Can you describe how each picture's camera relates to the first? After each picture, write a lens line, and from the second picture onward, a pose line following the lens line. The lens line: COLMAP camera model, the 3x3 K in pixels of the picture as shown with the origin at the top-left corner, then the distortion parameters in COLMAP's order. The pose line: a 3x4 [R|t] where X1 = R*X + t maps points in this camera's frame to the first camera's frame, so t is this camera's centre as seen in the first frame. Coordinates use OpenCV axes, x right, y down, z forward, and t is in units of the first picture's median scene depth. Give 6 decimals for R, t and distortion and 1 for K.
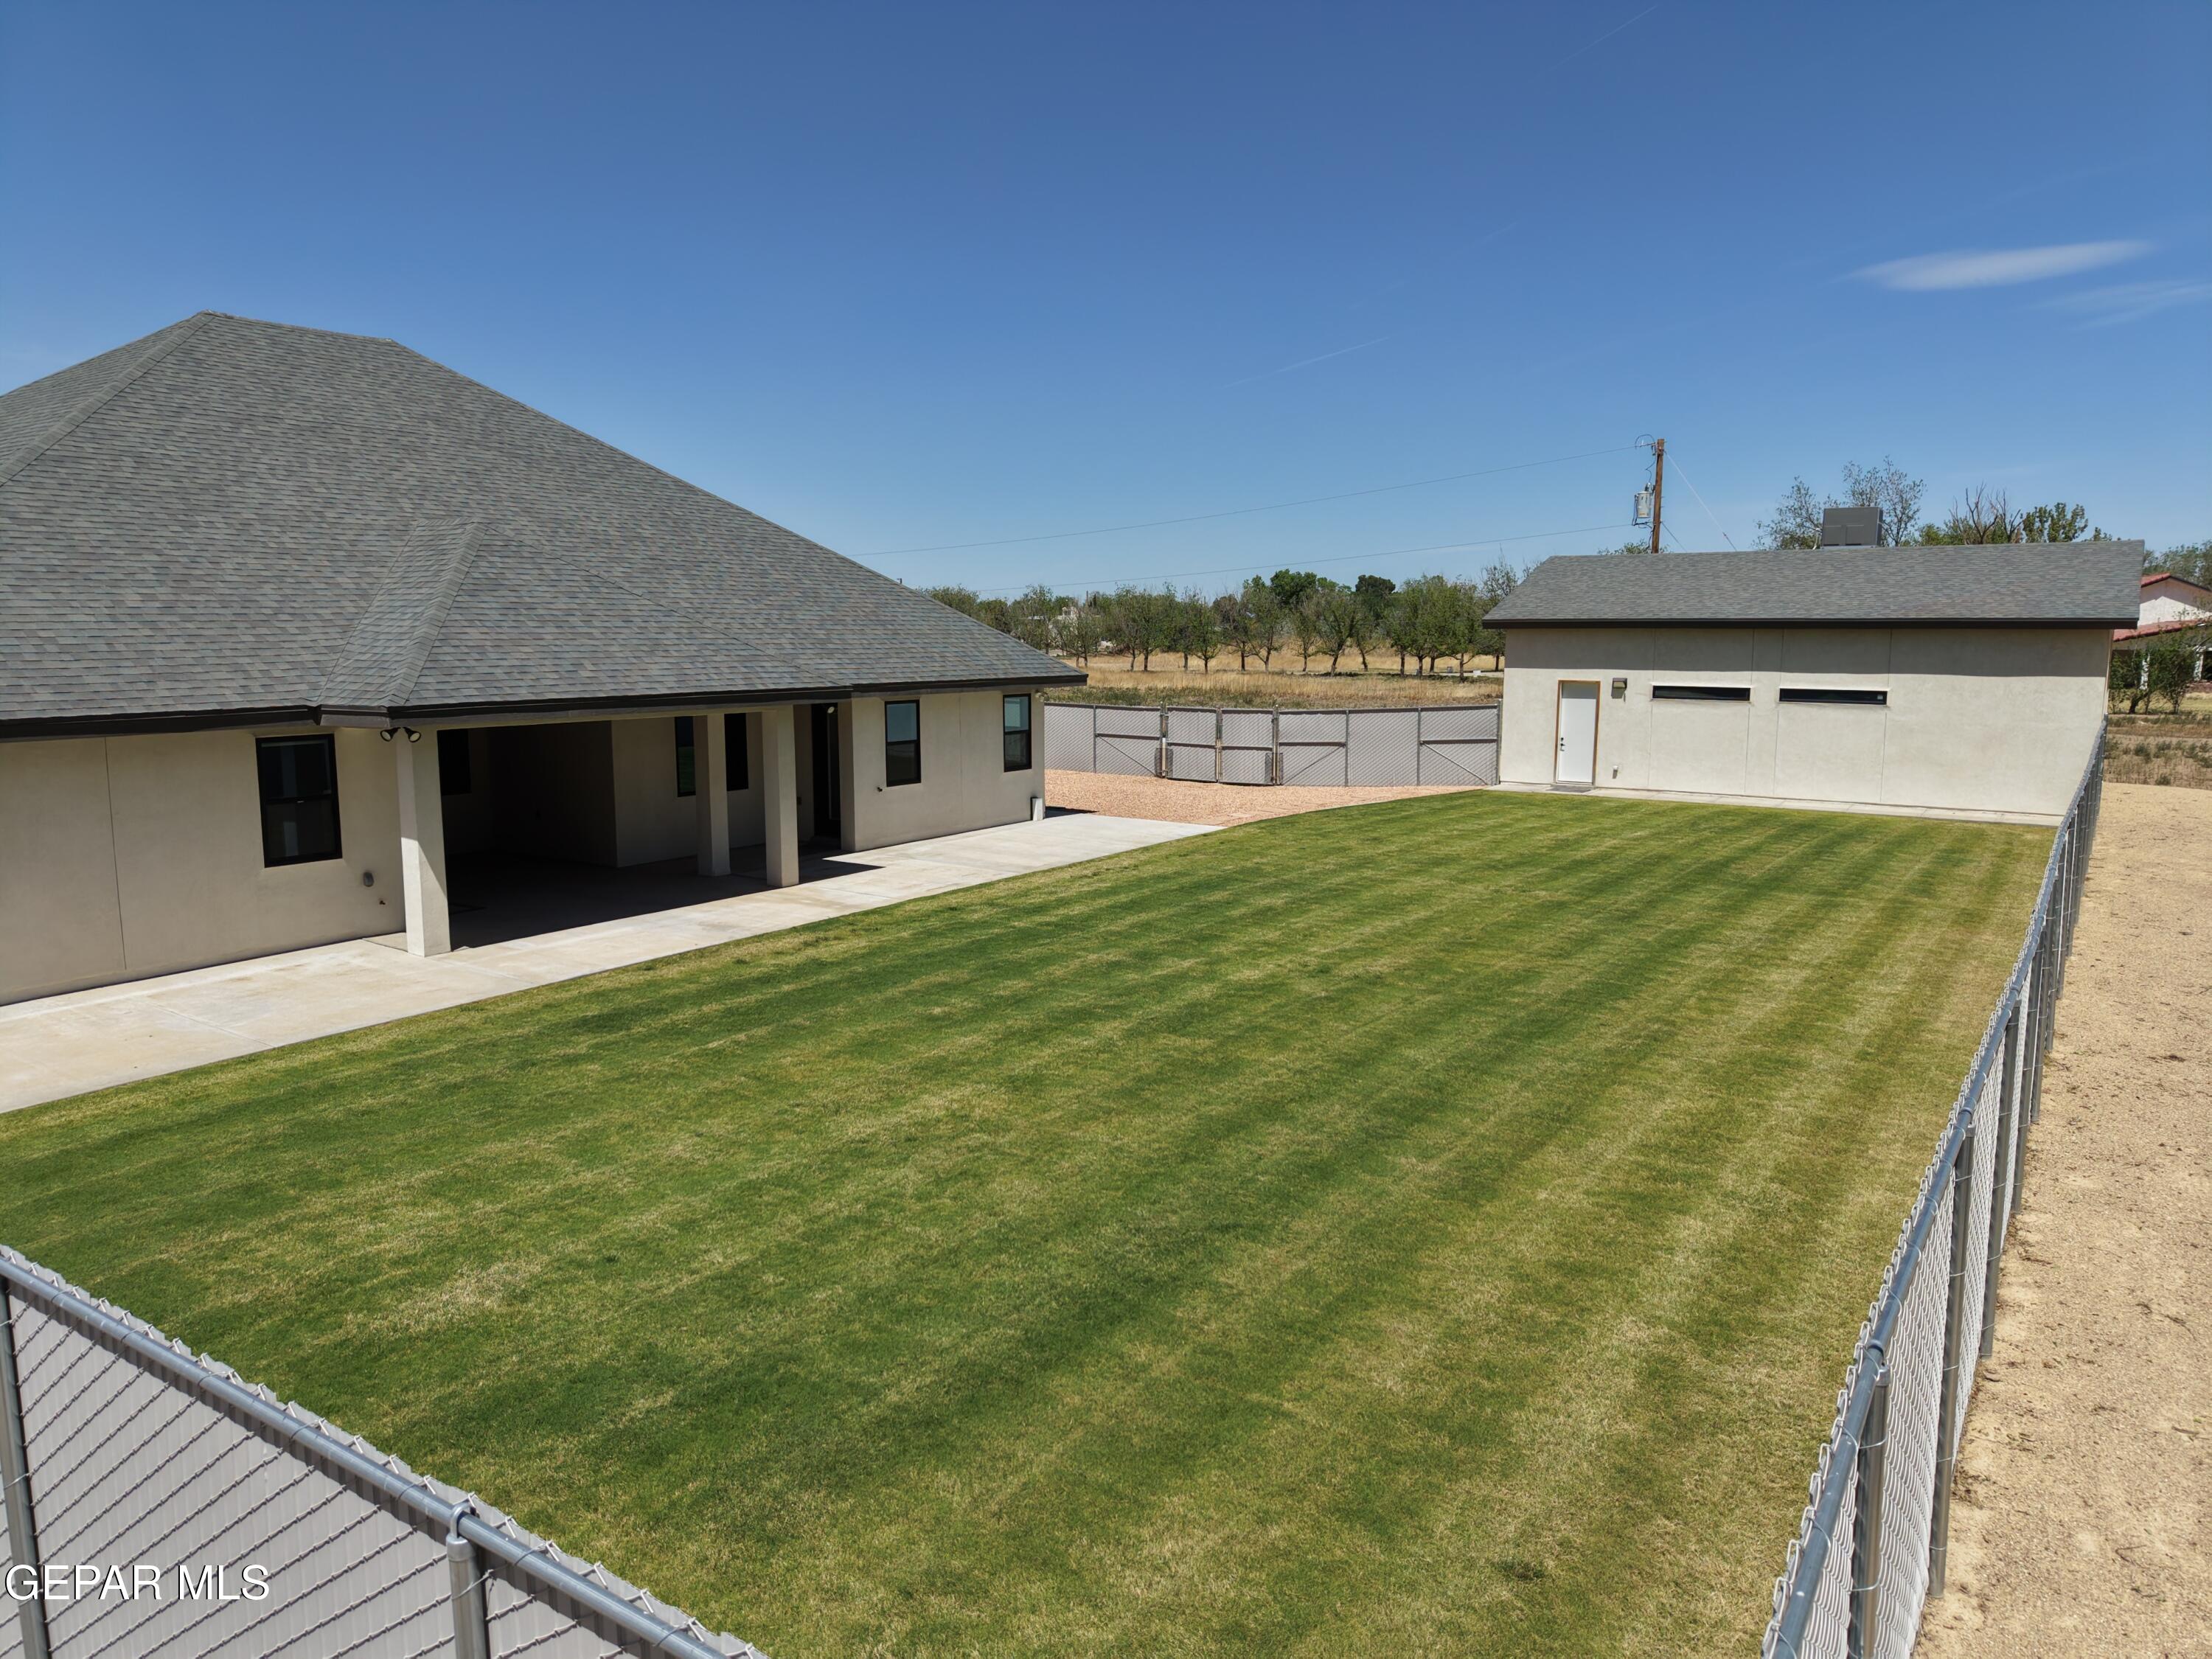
lens RADIAL K [[1480.4, 0, 1106.0], [0, 1480.4, 829.5], [0, 0, 1]] dist [0.058423, -0.062718]
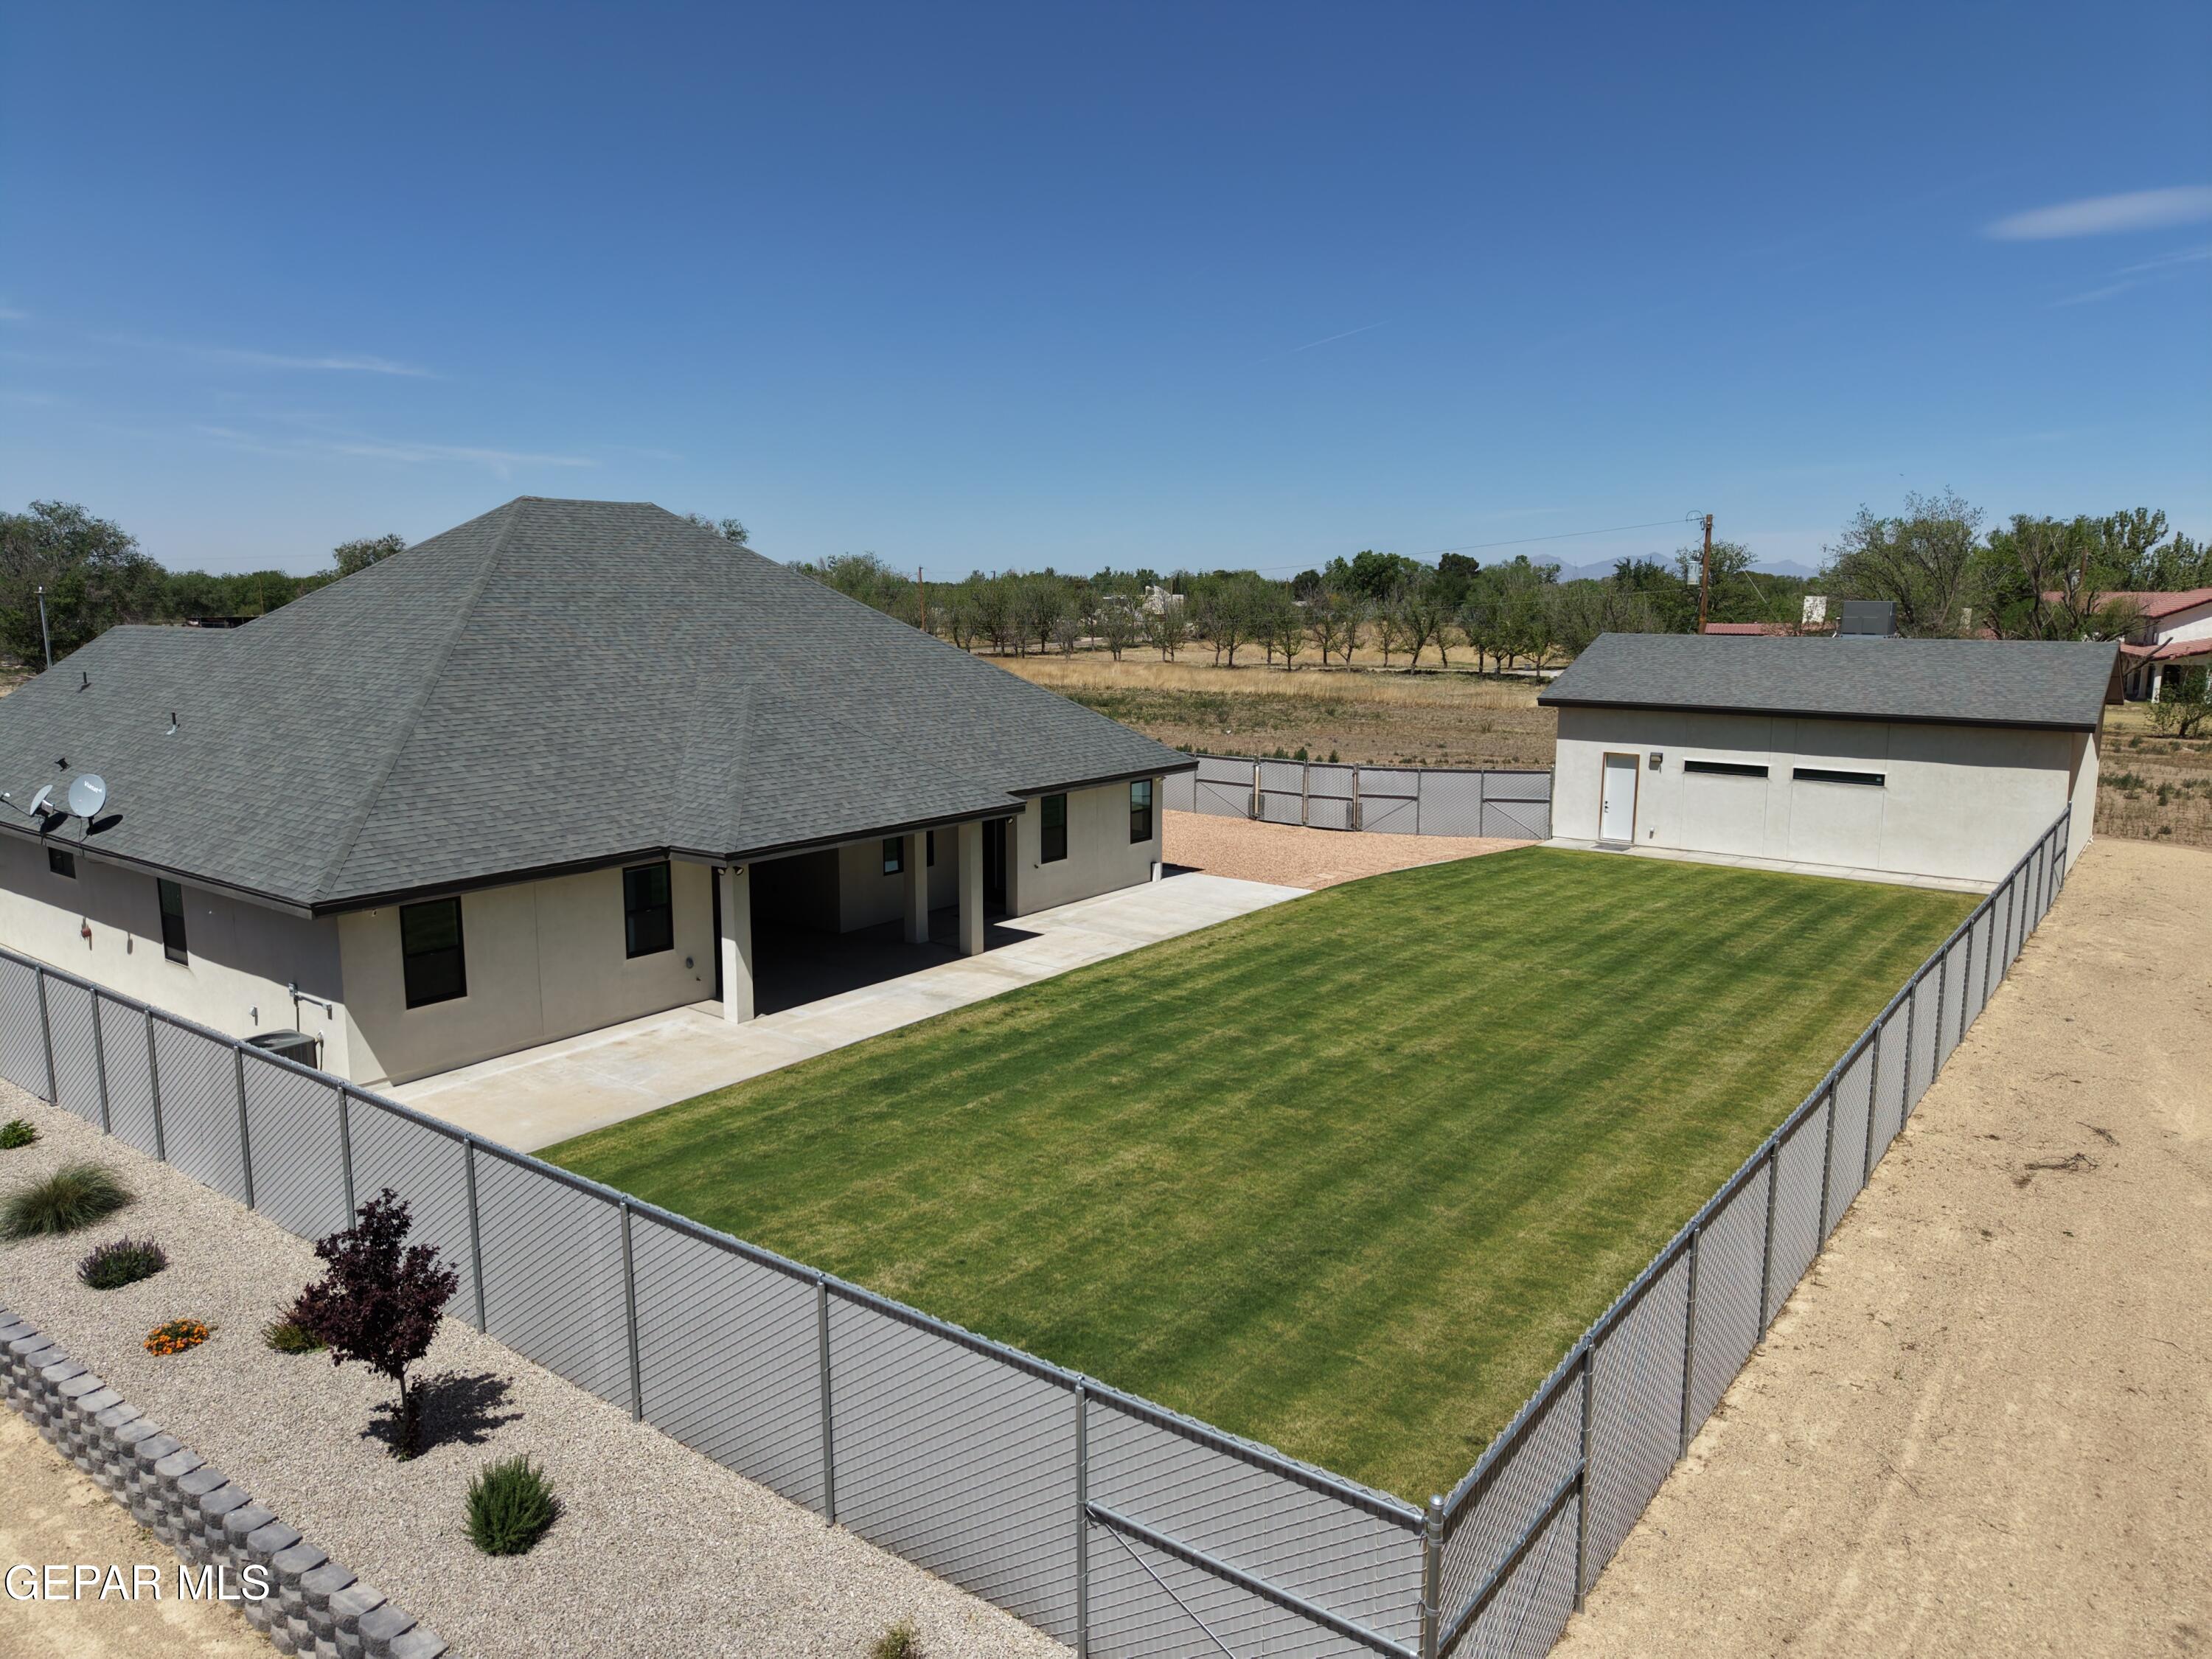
lens RADIAL K [[1480.4, 0, 1106.0], [0, 1480.4, 829.5], [0, 0, 1]] dist [0.058423, -0.062718]
pose [[0.998597, 0.009292, -0.052137, -0.041622], [-0.008052, 0.999681, 0.023943, -0.127071], [0.052342, -0.023490, 0.998353, -0.347089]]
